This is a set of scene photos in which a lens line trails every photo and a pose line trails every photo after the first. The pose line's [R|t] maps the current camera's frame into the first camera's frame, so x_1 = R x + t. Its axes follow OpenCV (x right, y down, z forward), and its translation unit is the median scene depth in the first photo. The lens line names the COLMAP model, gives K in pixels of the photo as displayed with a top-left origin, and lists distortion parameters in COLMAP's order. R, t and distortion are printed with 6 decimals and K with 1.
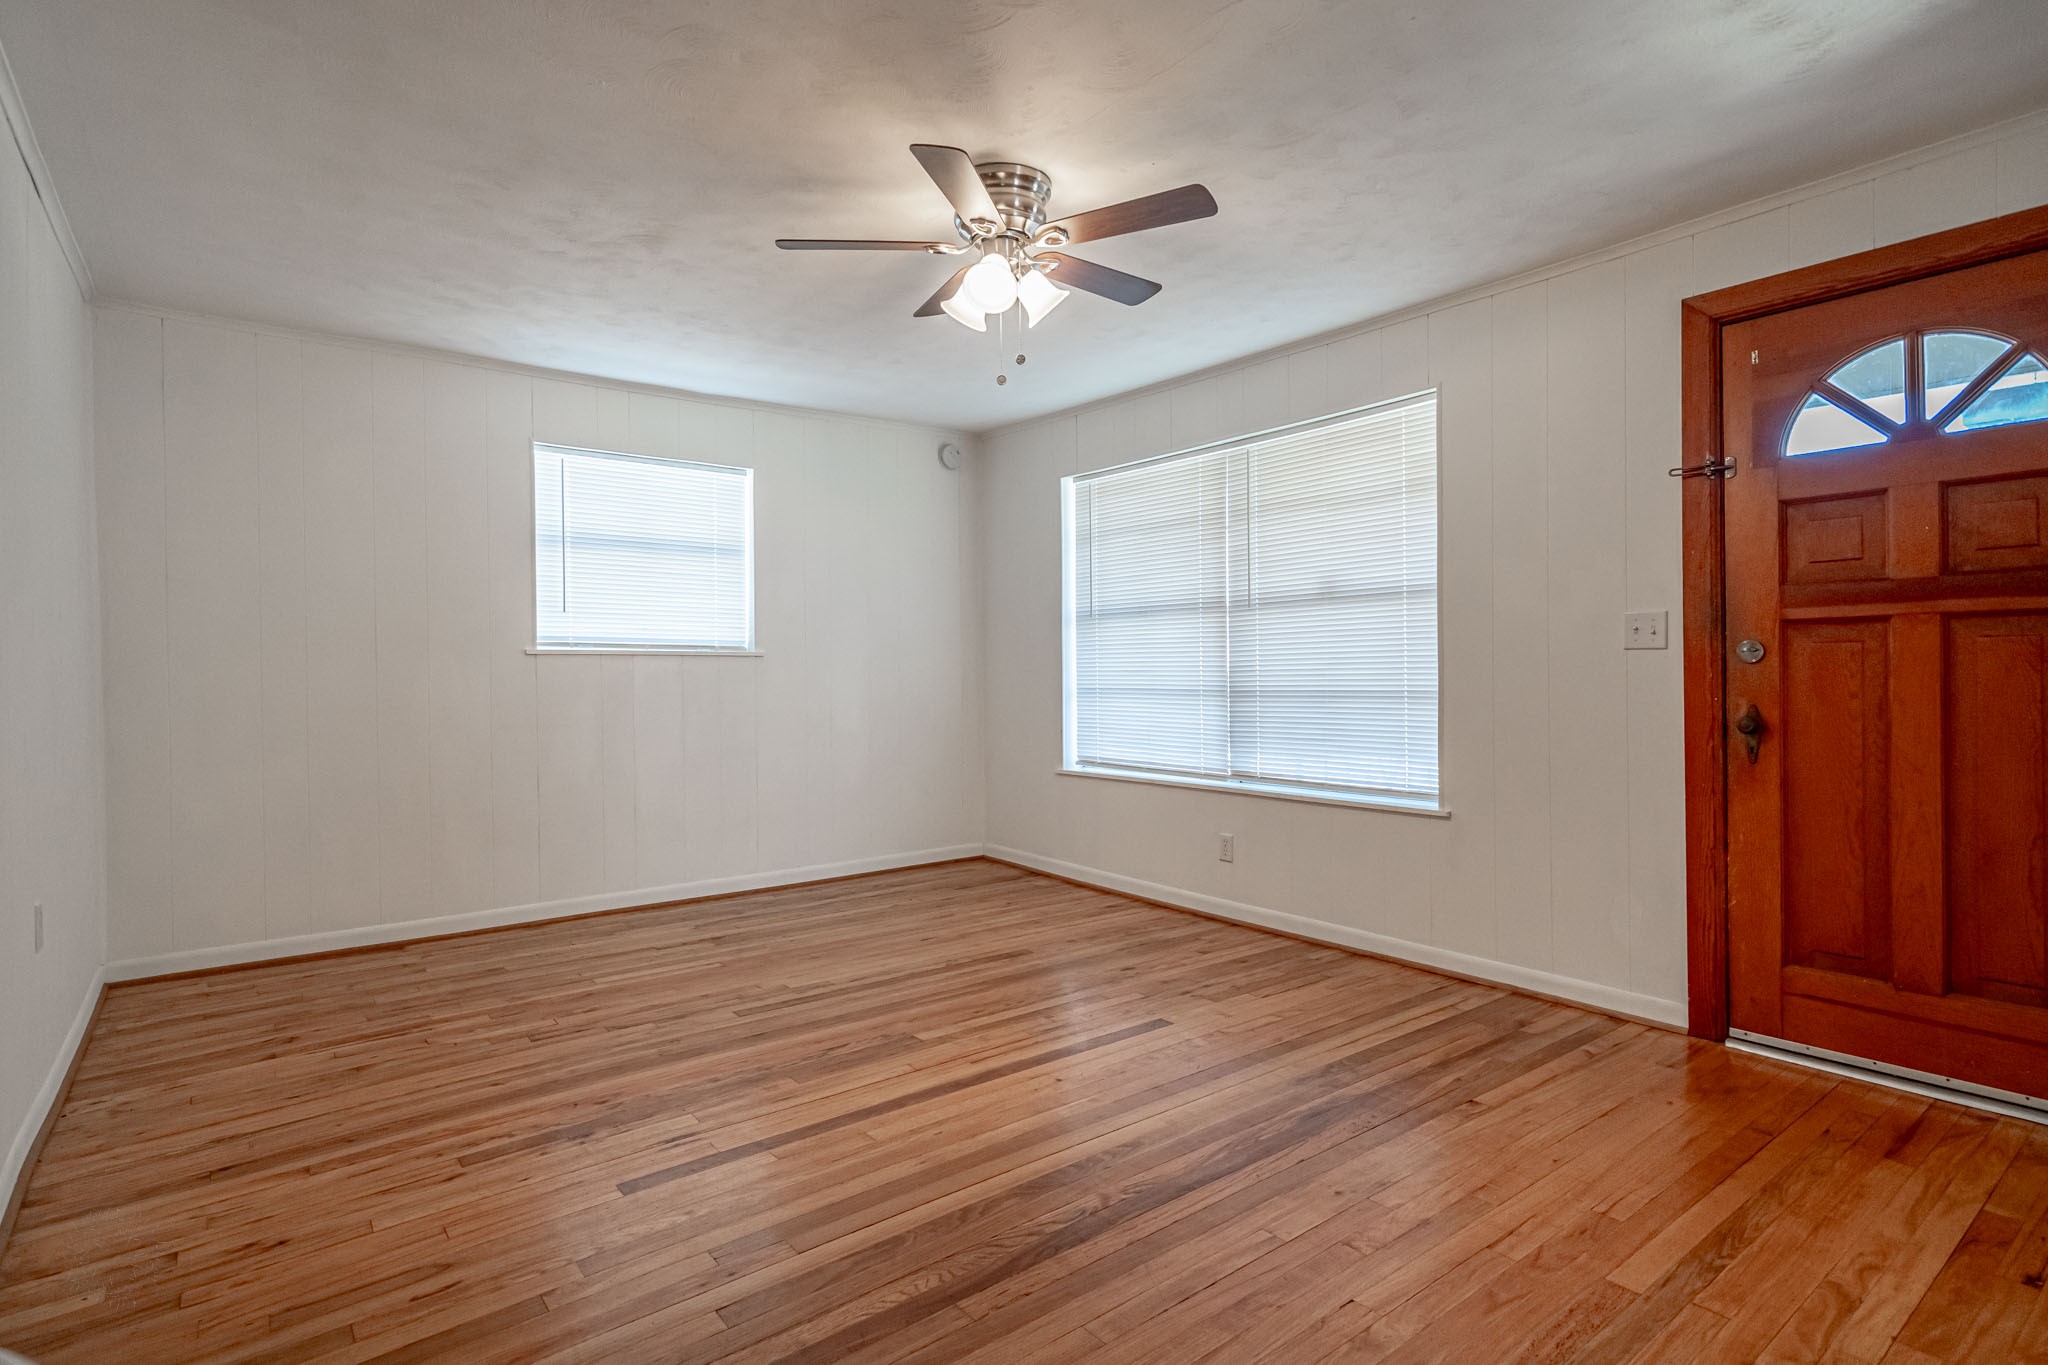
lens RADIAL K [[1026.6, 0, 1020.0], [0, 1026.6, 680.9], [0, 0, 1]] dist [-0.001982, -0.000286]
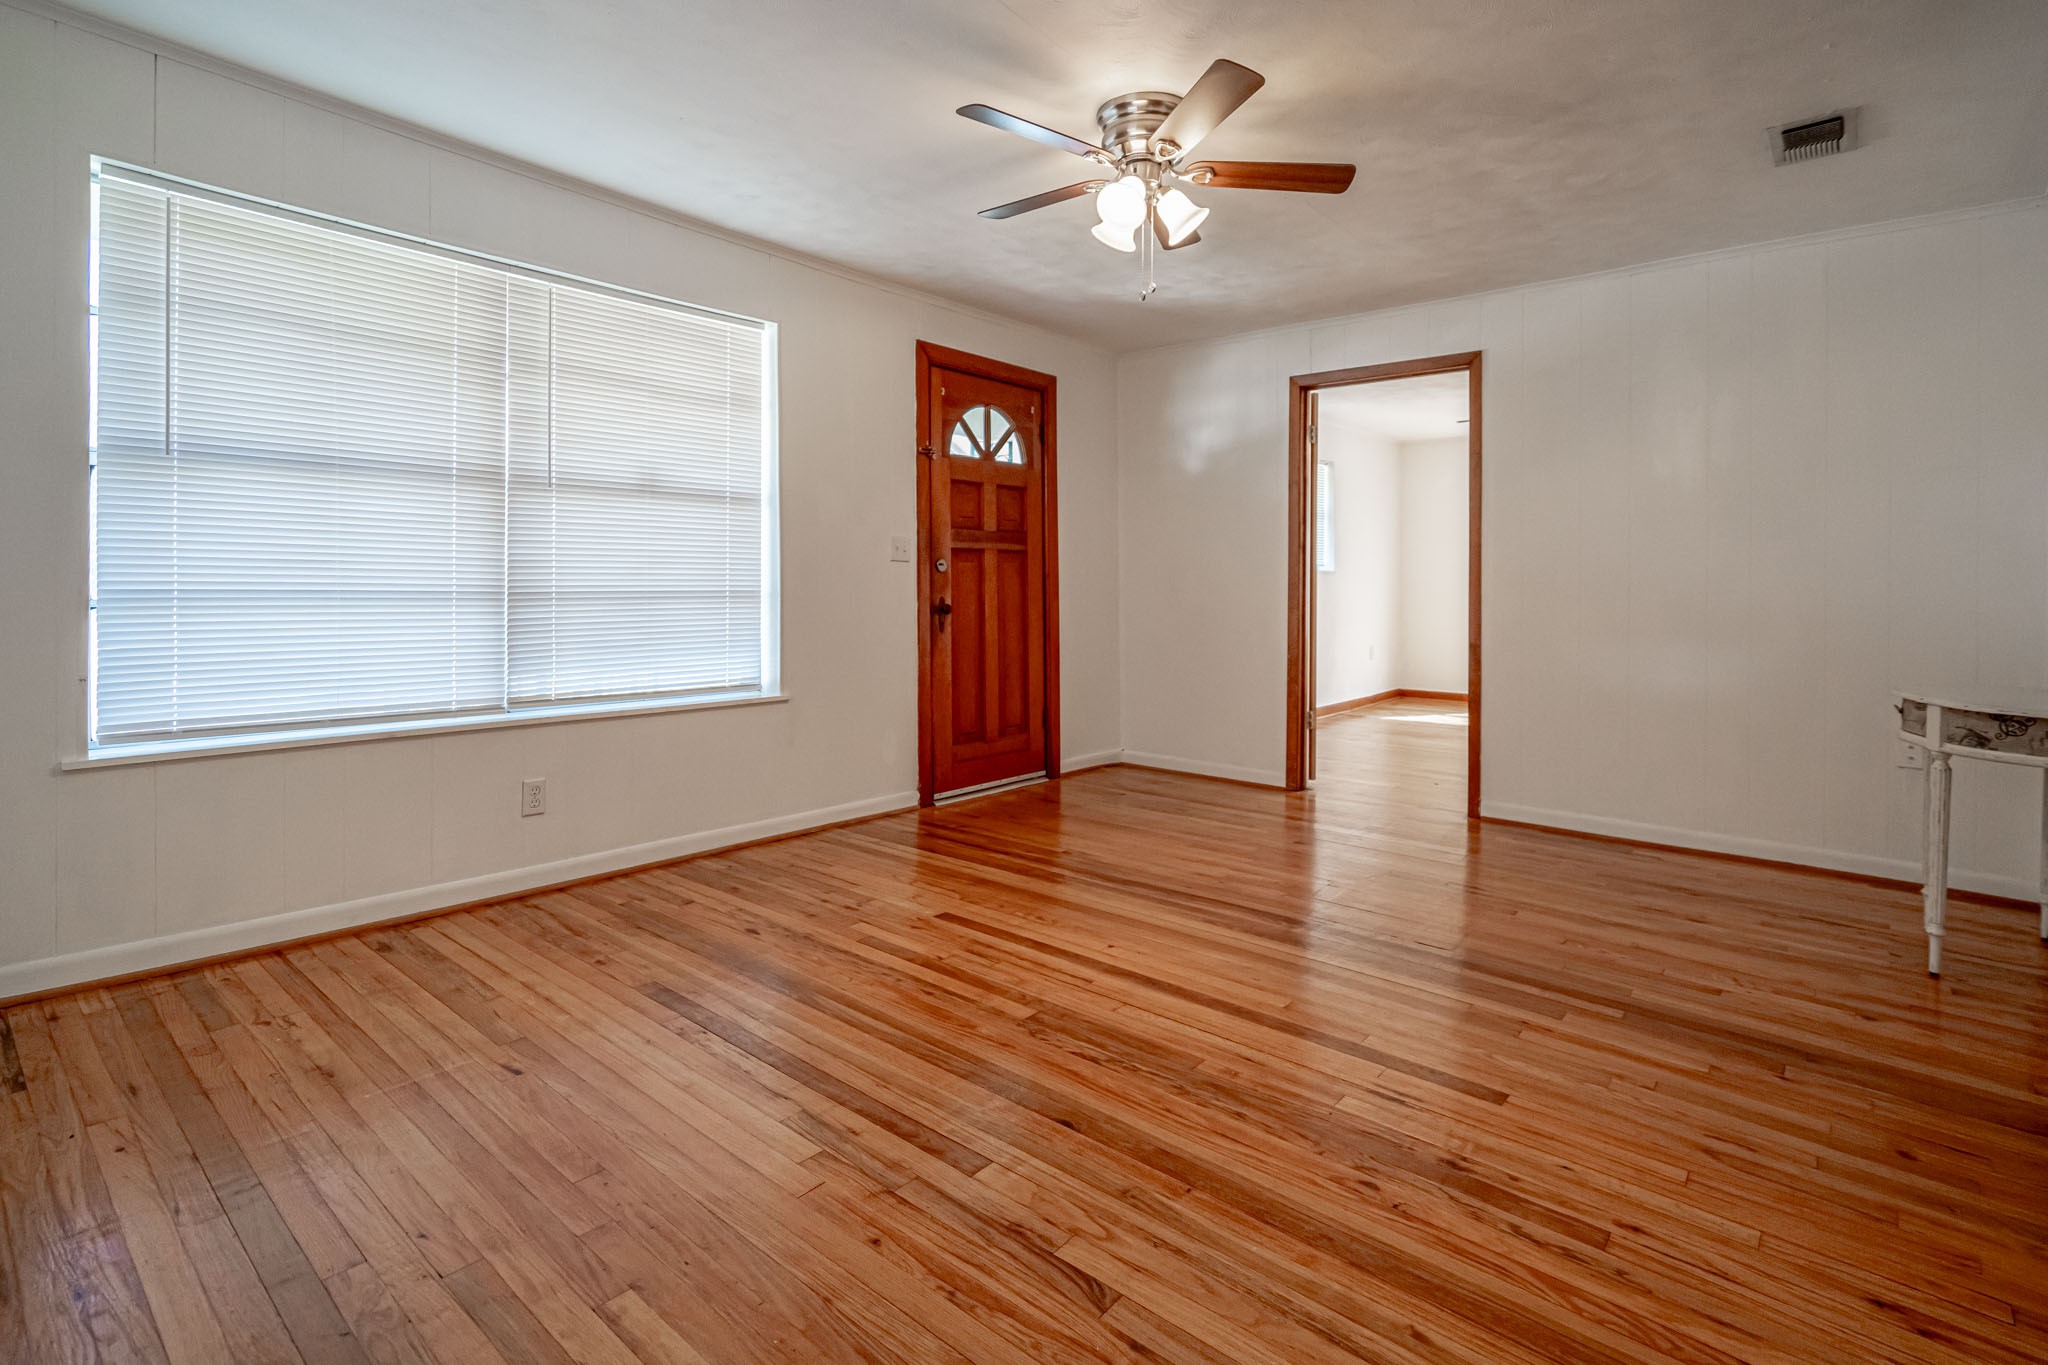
lens RADIAL K [[969.5, 0, 1022.8], [0, 969.5, 578.9], [0, 0, 1]] dist [-0.001528, 0.001647]
pose [[-0.192599, 0.008845, 0.981238, -0.780767], [-0.003369, 0.999948, -0.009675, 0.007277], [-0.981272, -0.005170, -0.192559, 1.052040]]
